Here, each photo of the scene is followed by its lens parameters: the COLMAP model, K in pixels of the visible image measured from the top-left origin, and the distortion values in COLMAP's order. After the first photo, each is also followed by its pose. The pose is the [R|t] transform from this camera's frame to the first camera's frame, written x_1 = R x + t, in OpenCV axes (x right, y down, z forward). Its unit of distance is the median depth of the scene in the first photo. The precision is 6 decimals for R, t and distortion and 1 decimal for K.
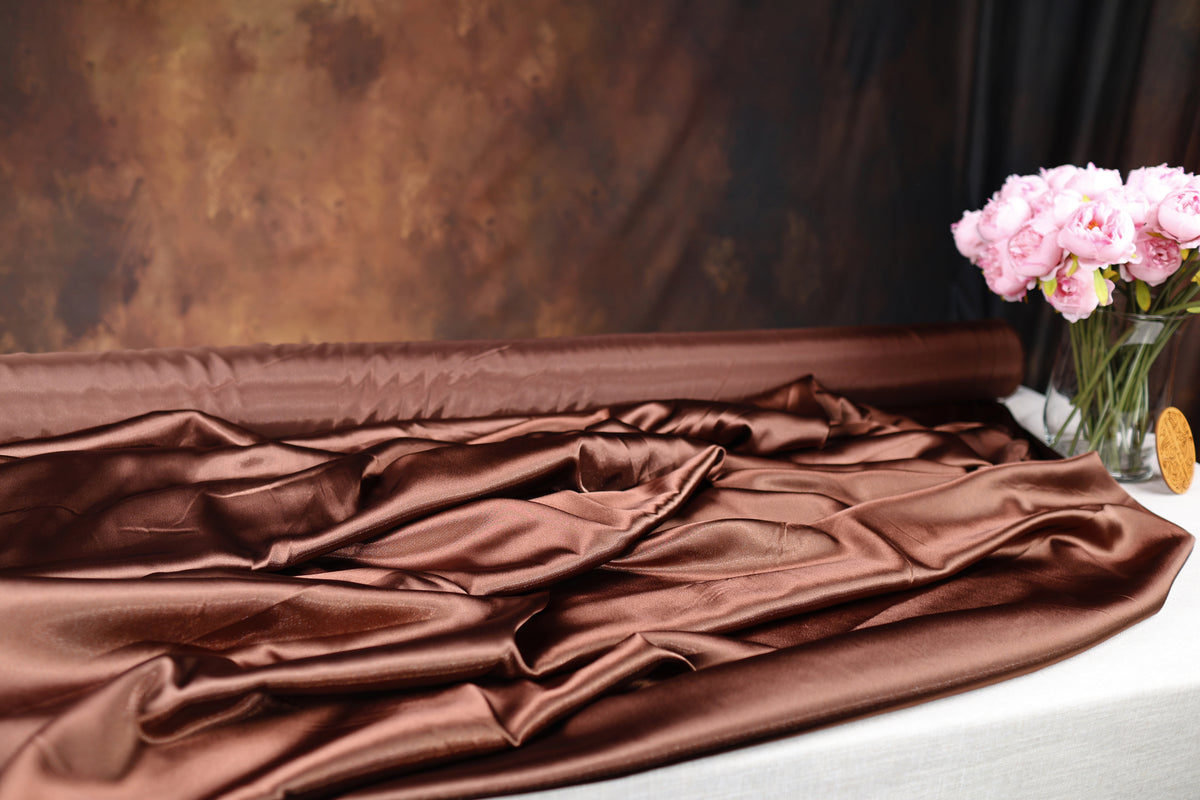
lens RADIAL K [[1193.5, 0, 557.5], [0, 1193.5, 400.1], [0, 0, 1]] dist [-0.019354, -0.007414]
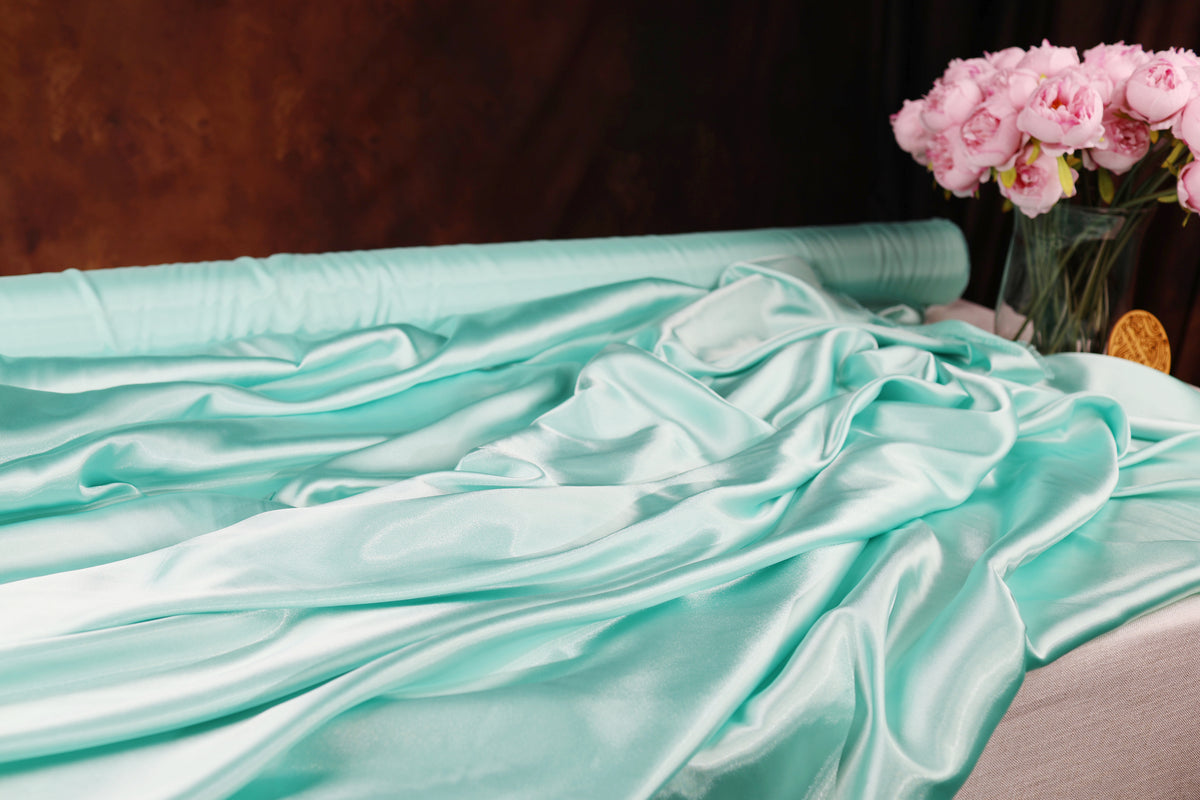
lens RADIAL K [[1193.5, 0, 557.5], [0, 1193.5, 400.1], [0, 0, 1]] dist [-0.019354, -0.007414]
pose [[0.995928, -0.040077, 0.080756, 0.001546], [0.036114, 0.998098, 0.049955, 0.012859], [-0.082604, -0.046835, 0.995481, 0.129365]]
